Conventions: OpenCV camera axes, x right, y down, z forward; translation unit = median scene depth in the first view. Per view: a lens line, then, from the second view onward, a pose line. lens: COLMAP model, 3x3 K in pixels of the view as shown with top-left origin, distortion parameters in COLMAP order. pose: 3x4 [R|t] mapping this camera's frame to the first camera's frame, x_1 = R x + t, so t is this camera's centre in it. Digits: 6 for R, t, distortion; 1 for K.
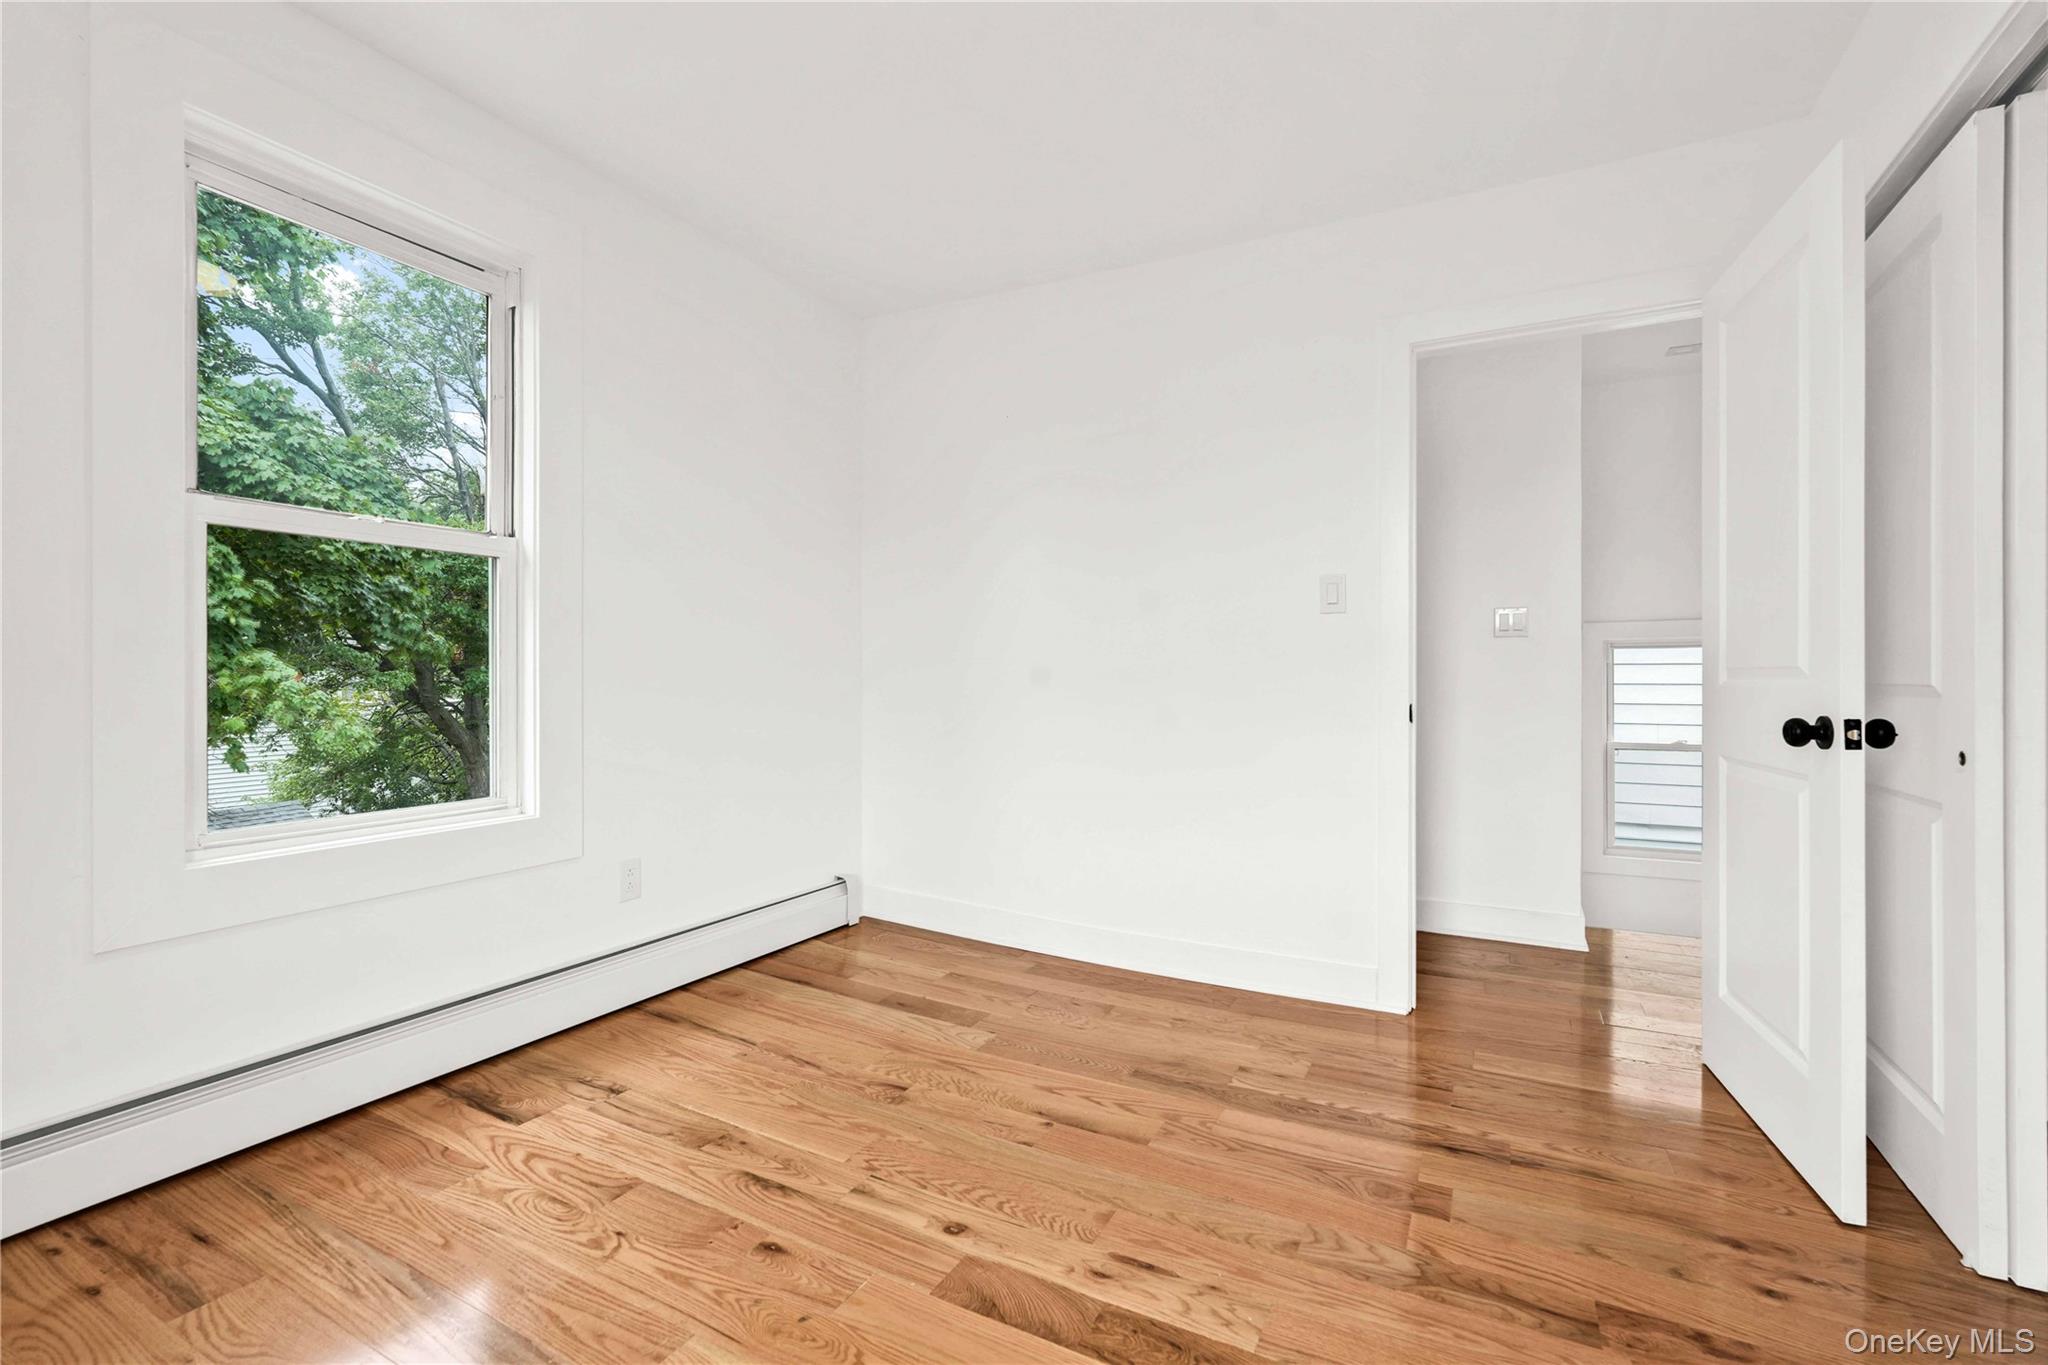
lens RADIAL K [[932.1, 0, 1022.0], [0, 932.1, 675.6], [0, 0, 1]] dist [-0.013990, 0.007073]
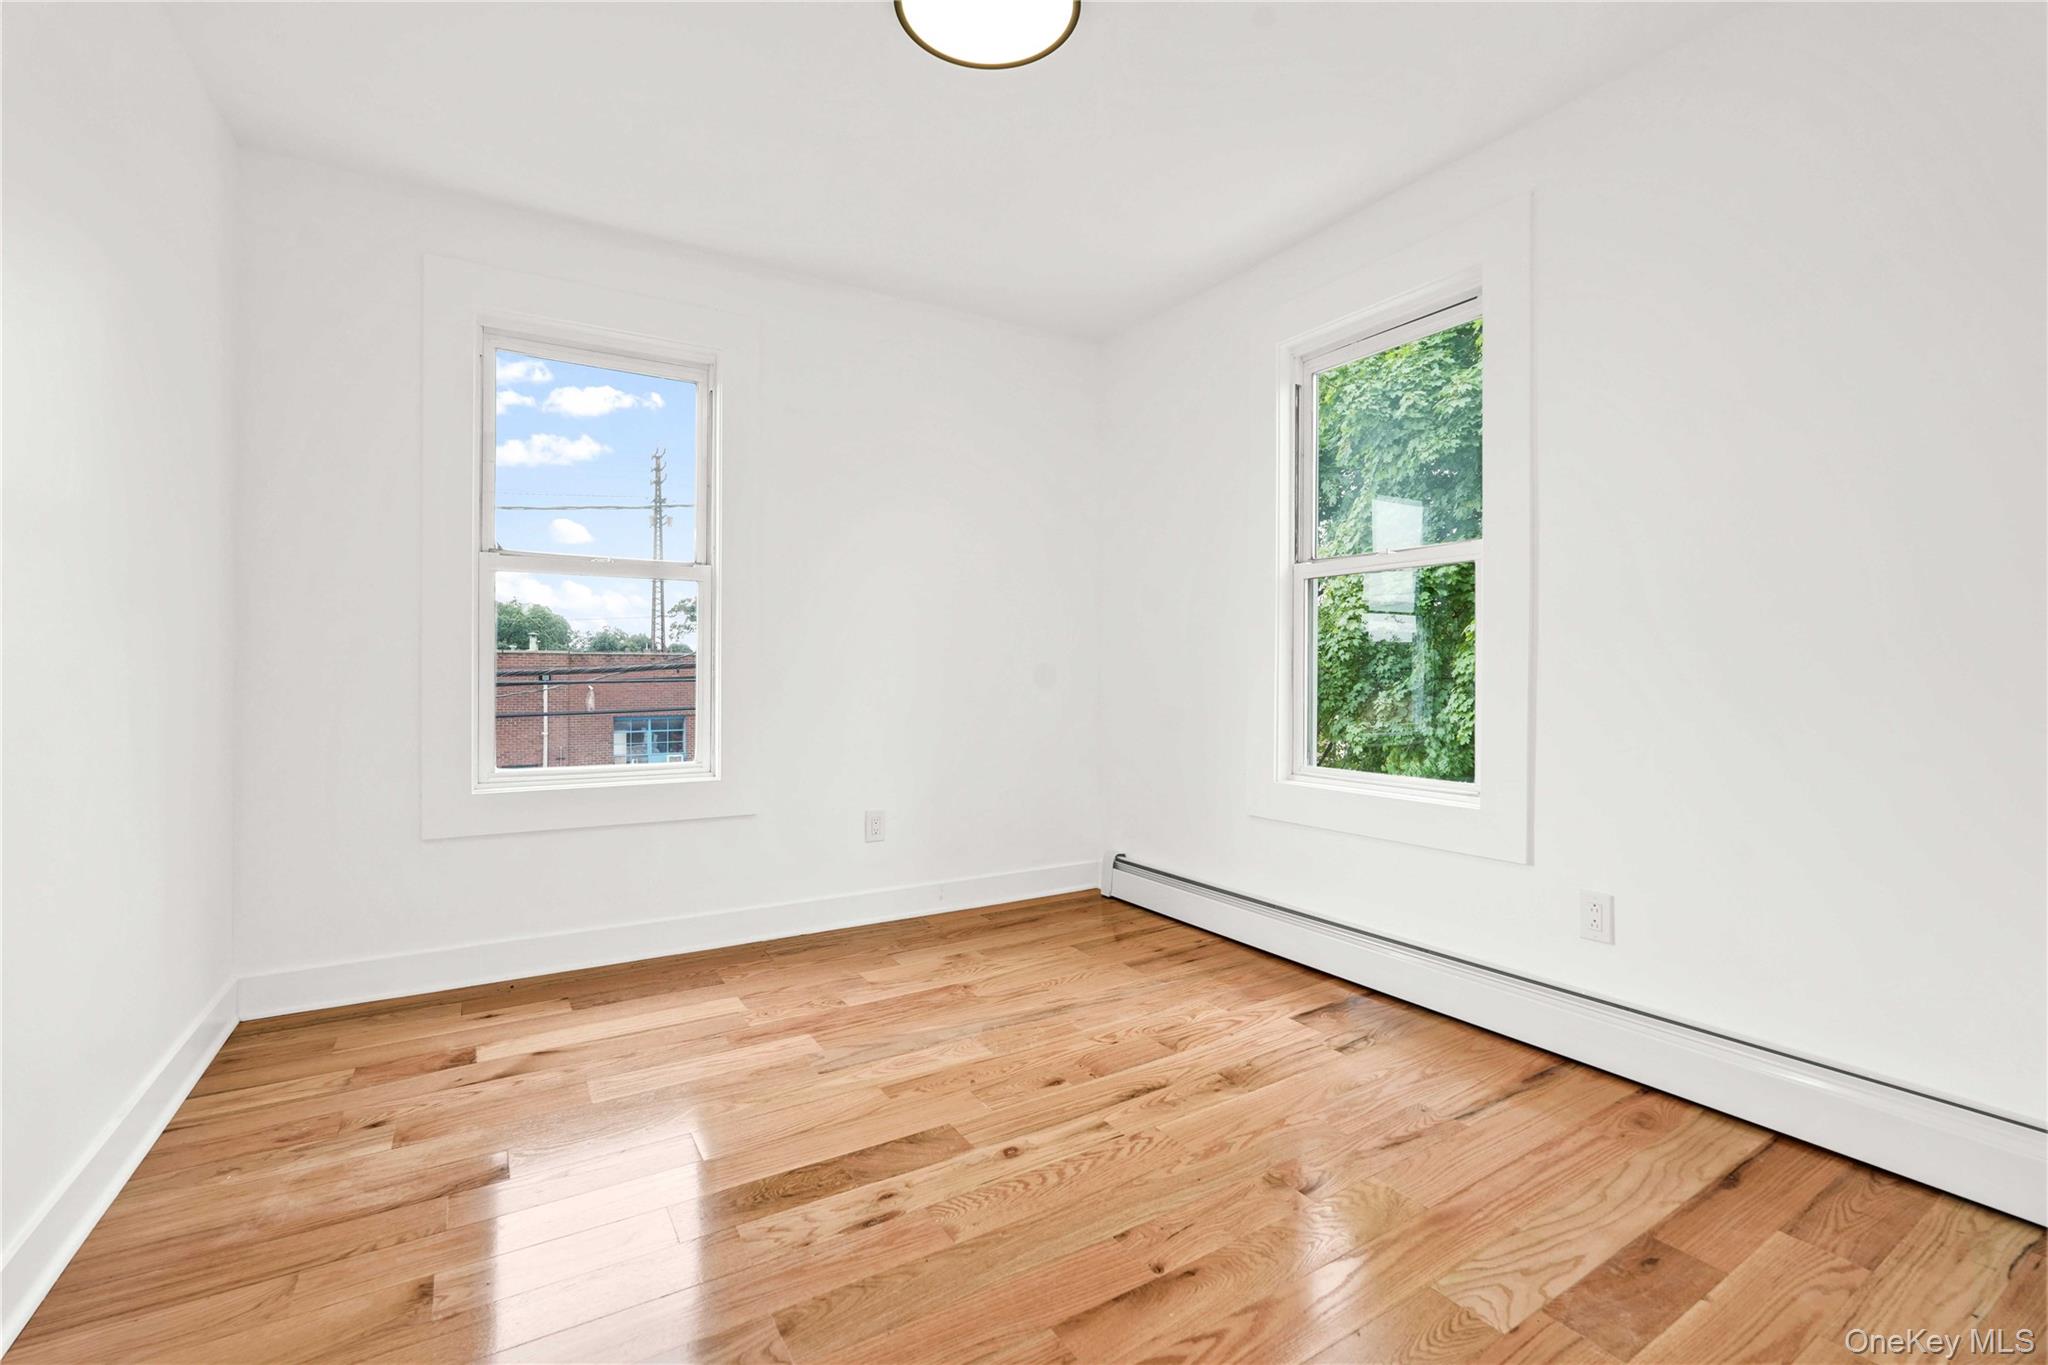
lens RADIAL K [[932.1, 0, 1025.6], [0, 932.1, 683.4], [0, 0, 1]] dist [-0.013990, 0.007073]
pose [[-0.529968, 0.004522, -0.848005, 0.803039], [-0.003680, 0.999964, 0.007632, 0.008988], [0.848009, 0.007165, -0.529933, 1.465230]]
